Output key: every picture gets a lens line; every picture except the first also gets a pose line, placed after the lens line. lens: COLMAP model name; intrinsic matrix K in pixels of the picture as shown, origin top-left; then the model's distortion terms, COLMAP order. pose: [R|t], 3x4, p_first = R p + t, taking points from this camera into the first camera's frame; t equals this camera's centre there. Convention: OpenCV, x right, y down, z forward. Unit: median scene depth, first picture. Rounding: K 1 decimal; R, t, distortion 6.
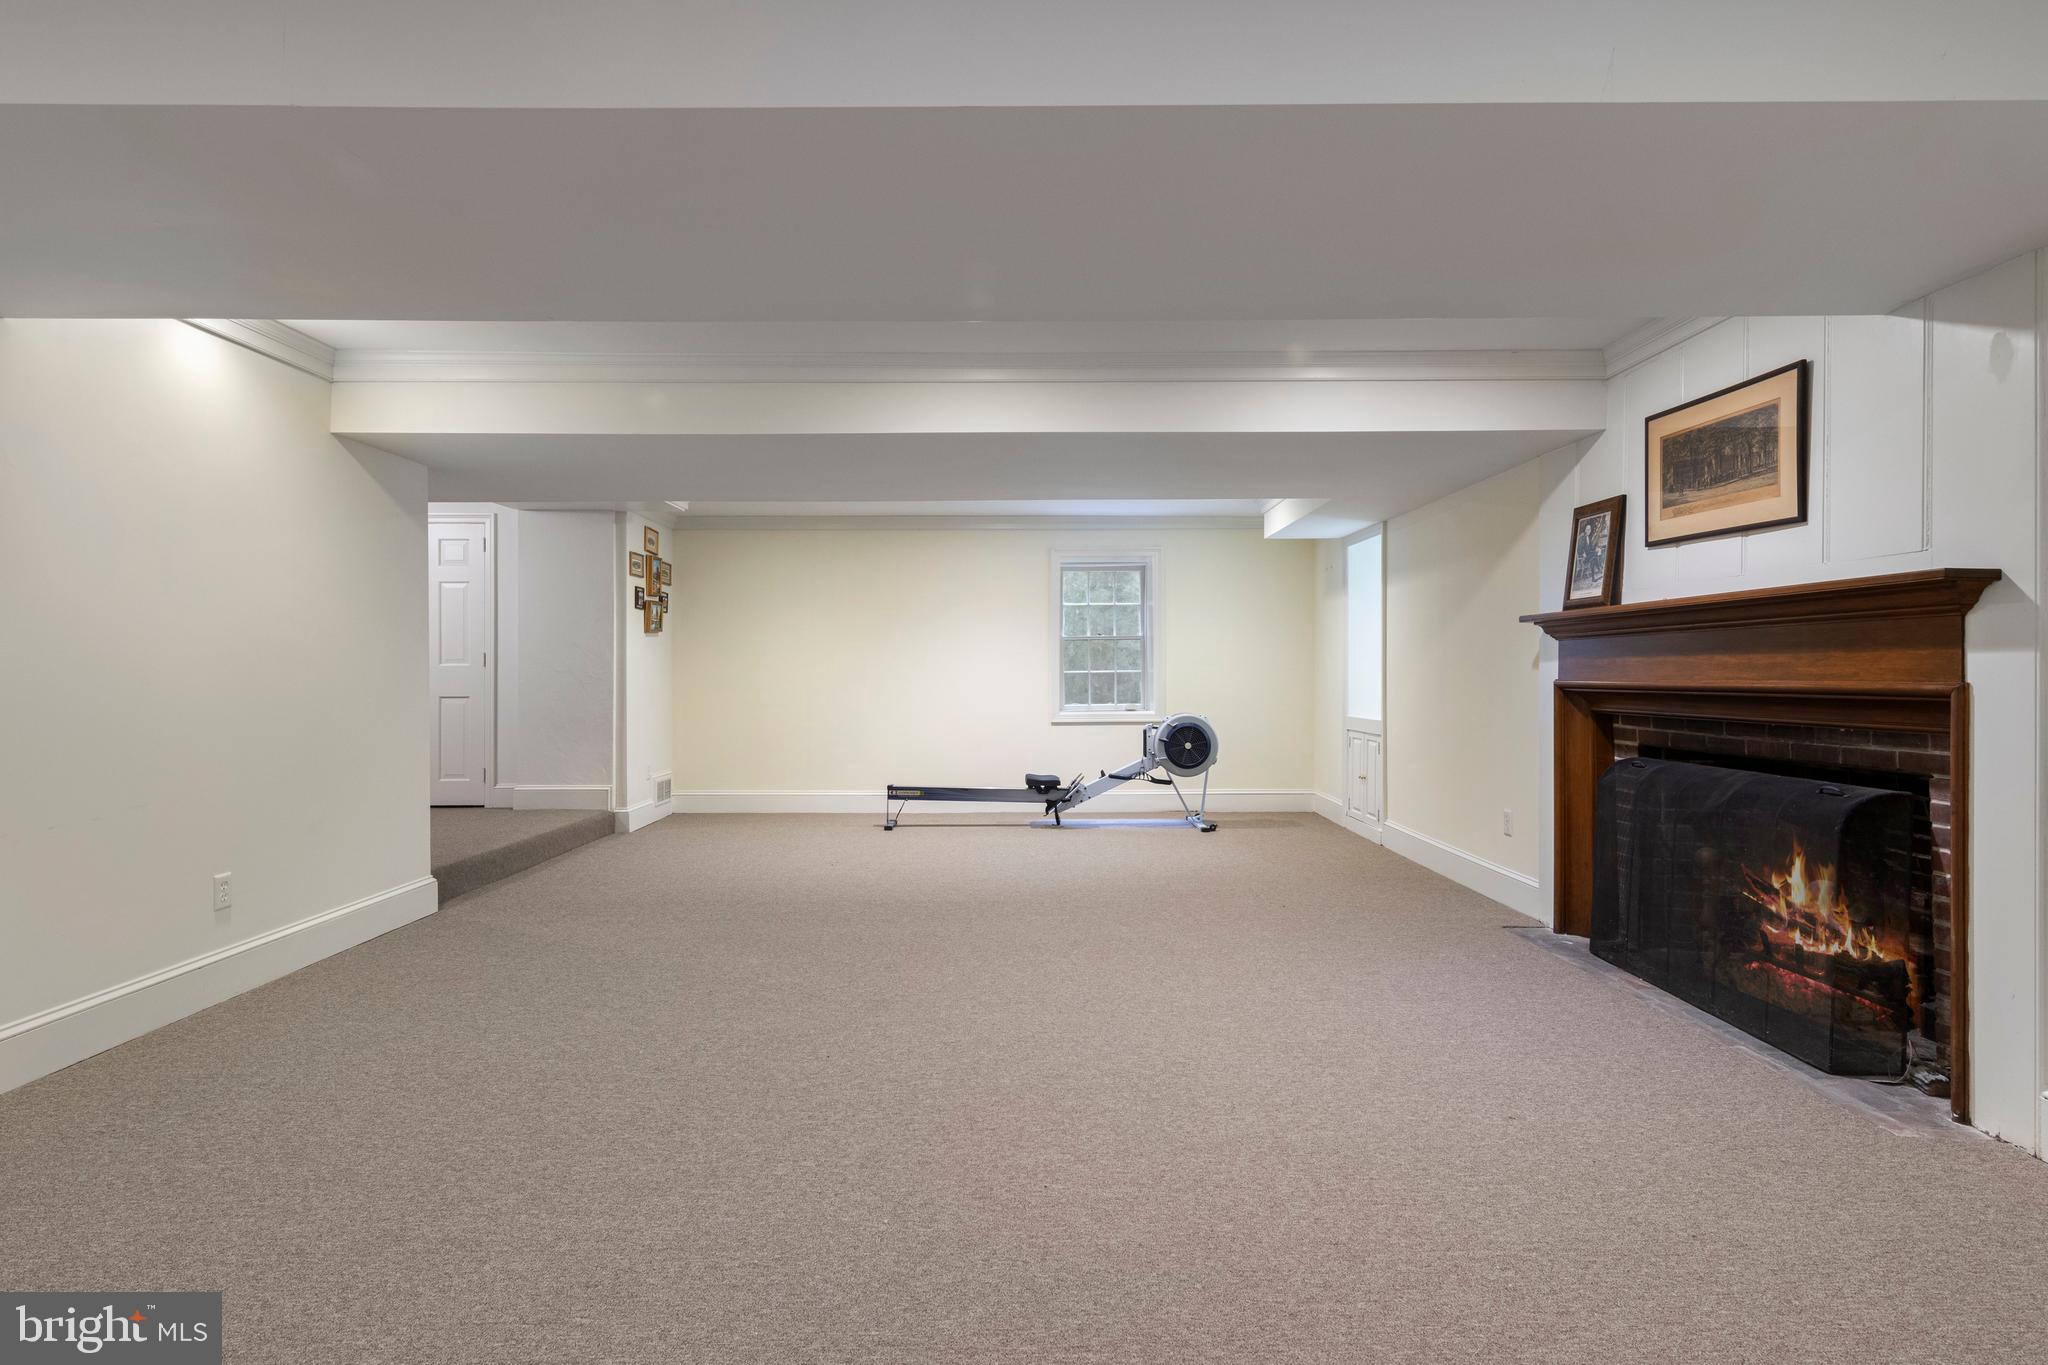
lens RADIAL K [[1051.3, 0, 1019.6], [0, 1051.3, 688.7], [0, 0, 1]] dist [0.007013, 0.001555]
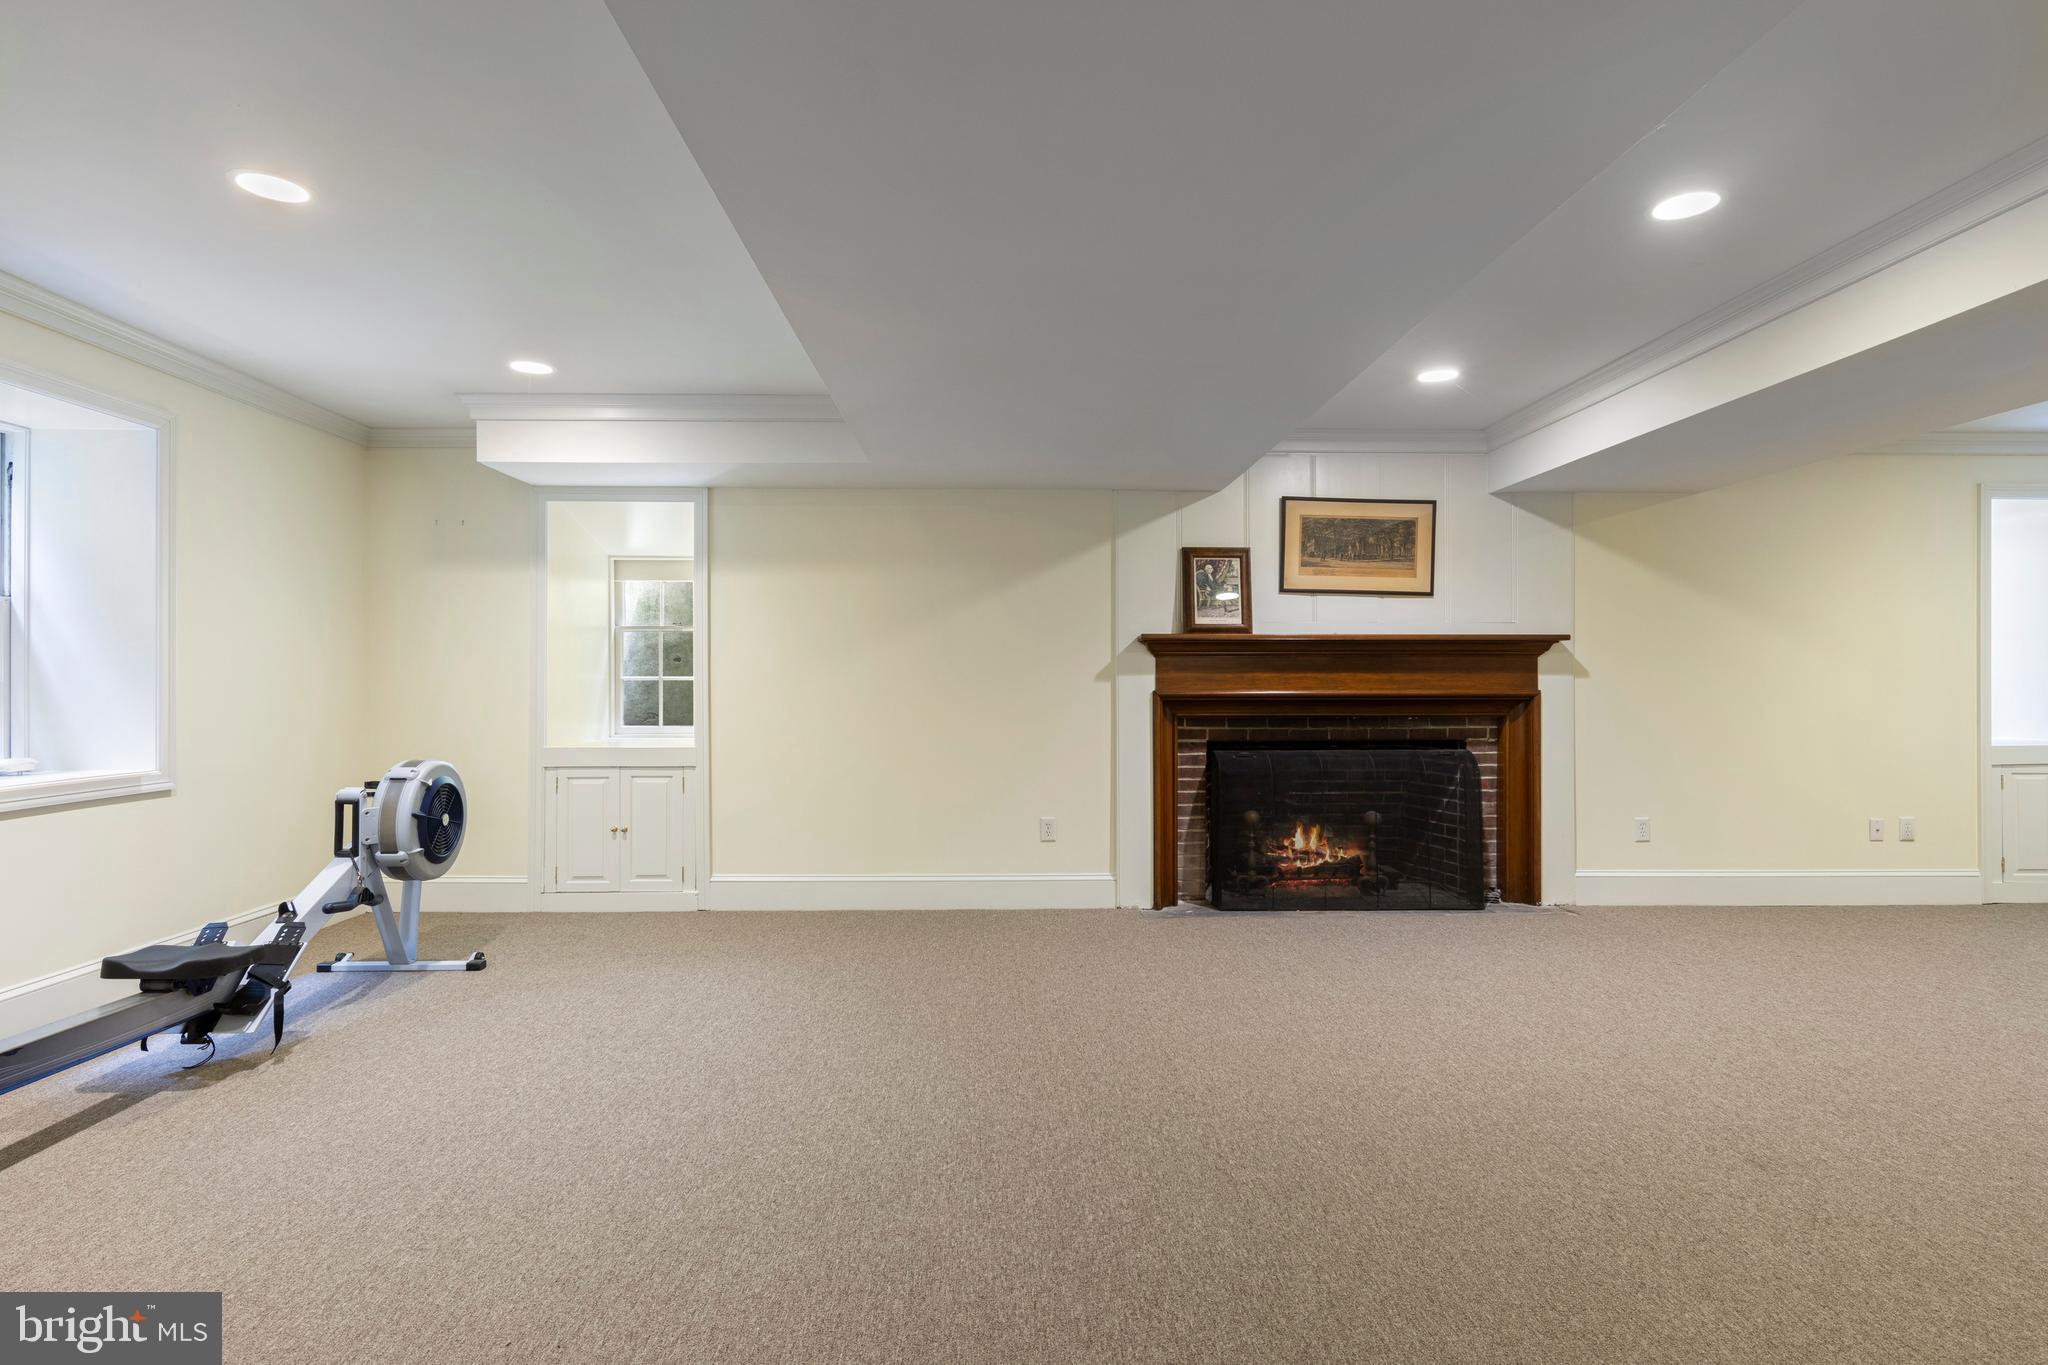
lens RADIAL K [[1051.3, 0, 1019.6], [0, 1051.3, 688.7], [0, 0, 1]] dist [0.007013, 0.001555]
pose [[-0.026984, -0.006835, 0.999613, -0.824241], [0.014117, 0.999874, 0.007218, -0.027557], [-0.999536, 0.014306, -0.026884, 1.519844]]
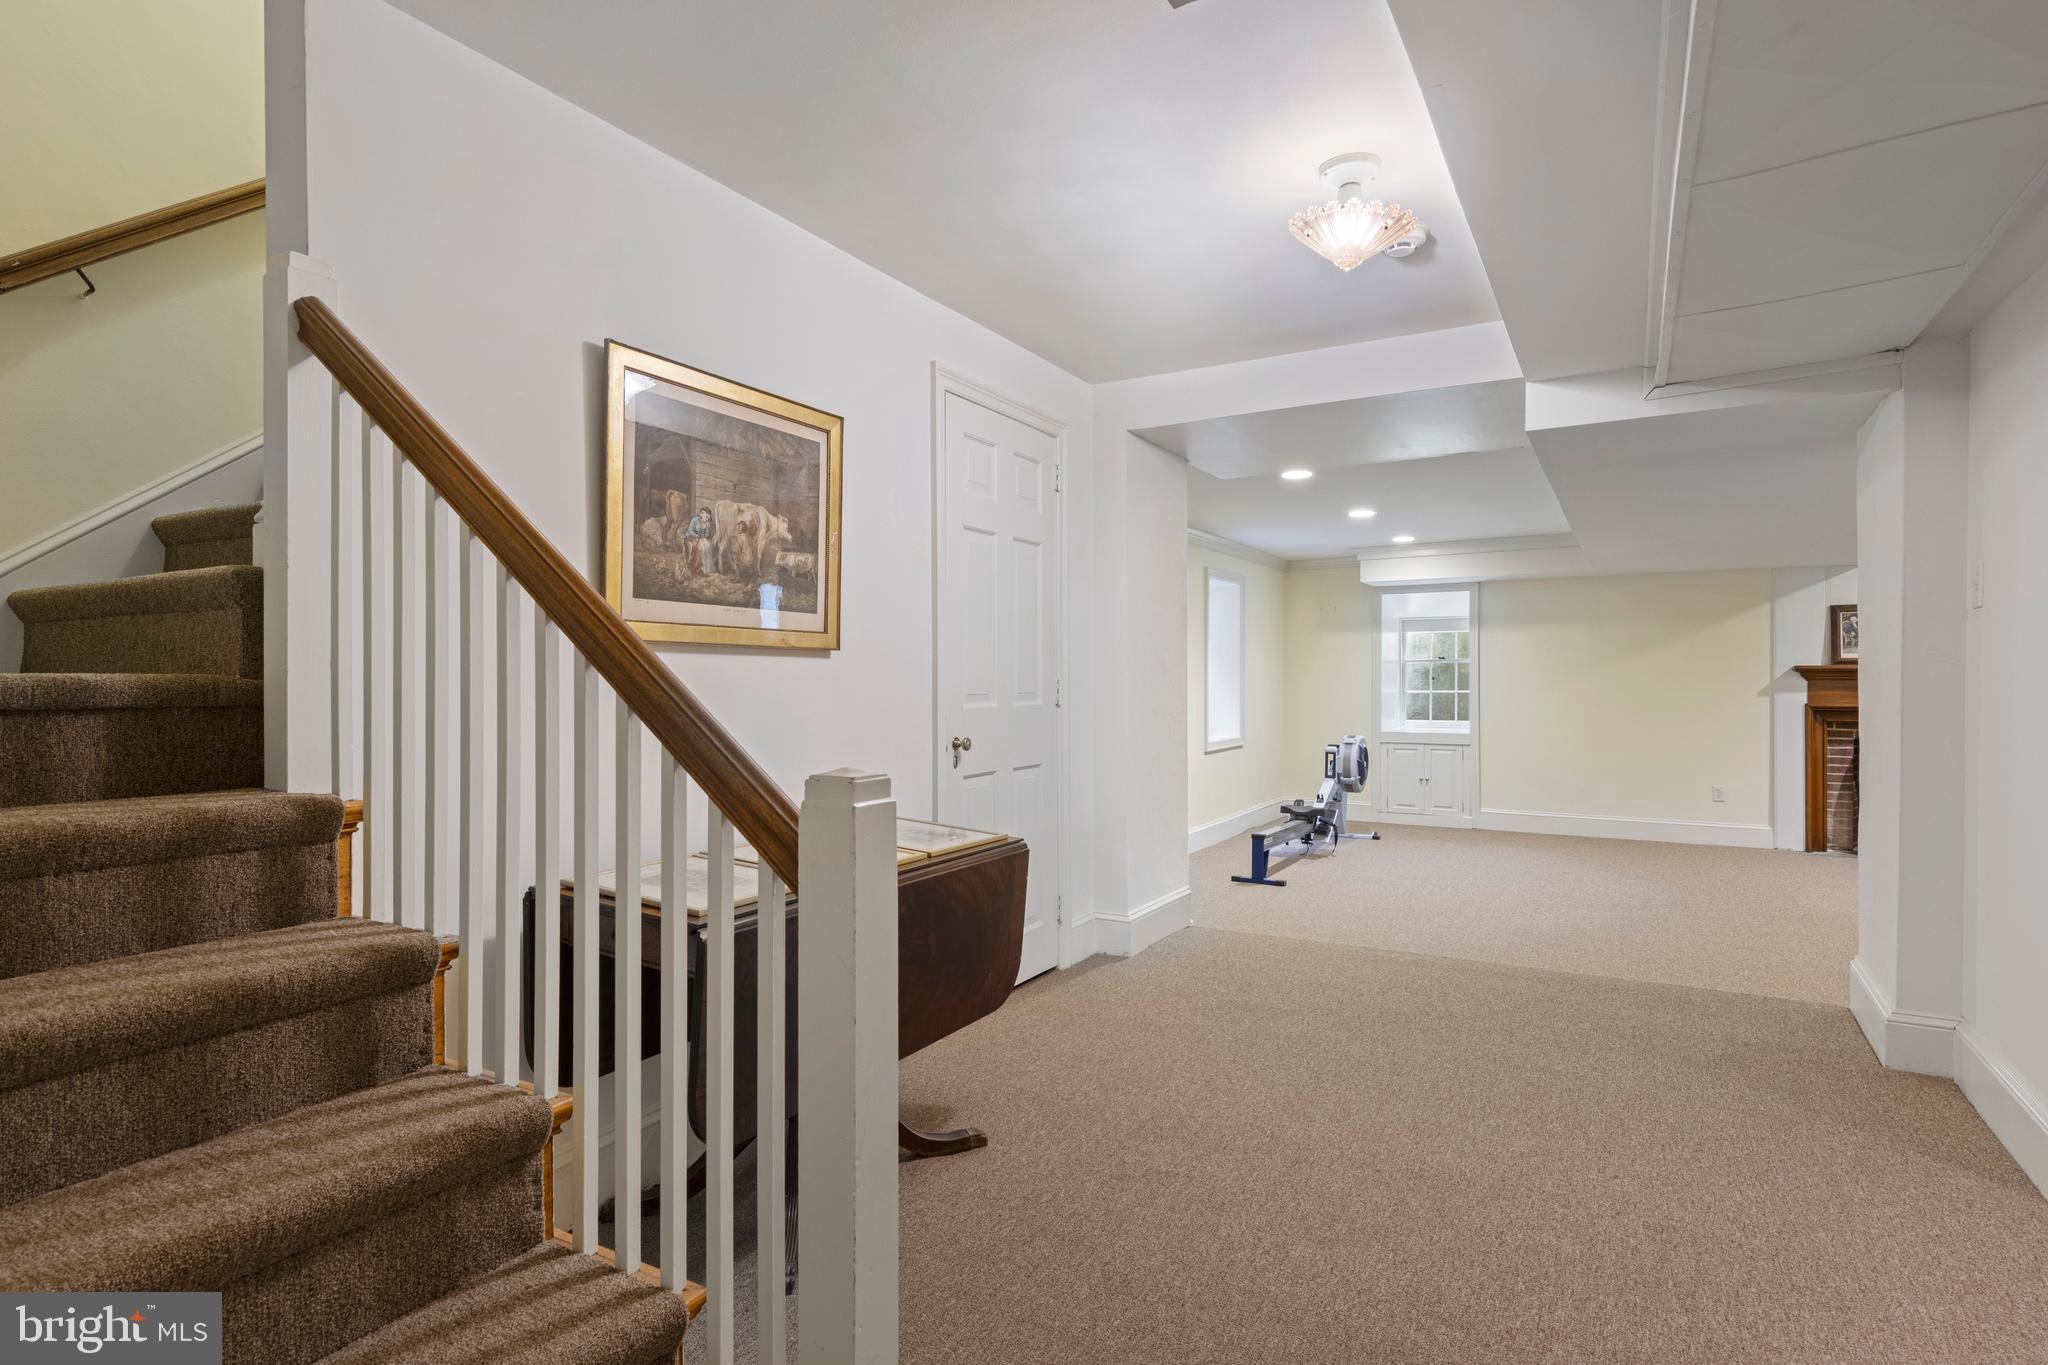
lens RADIAL K [[1051.3, 0, 1019.6], [0, 1051.3, 688.7], [0, 0, 1]] dist [0.007013, 0.001555]
pose [[0.513424, -0.009611, 0.858081, -2.066303], [0.015144, 0.999883, 0.002138, -0.071651], [-0.858001, 0.011897, 0.513510, 1.564941]]
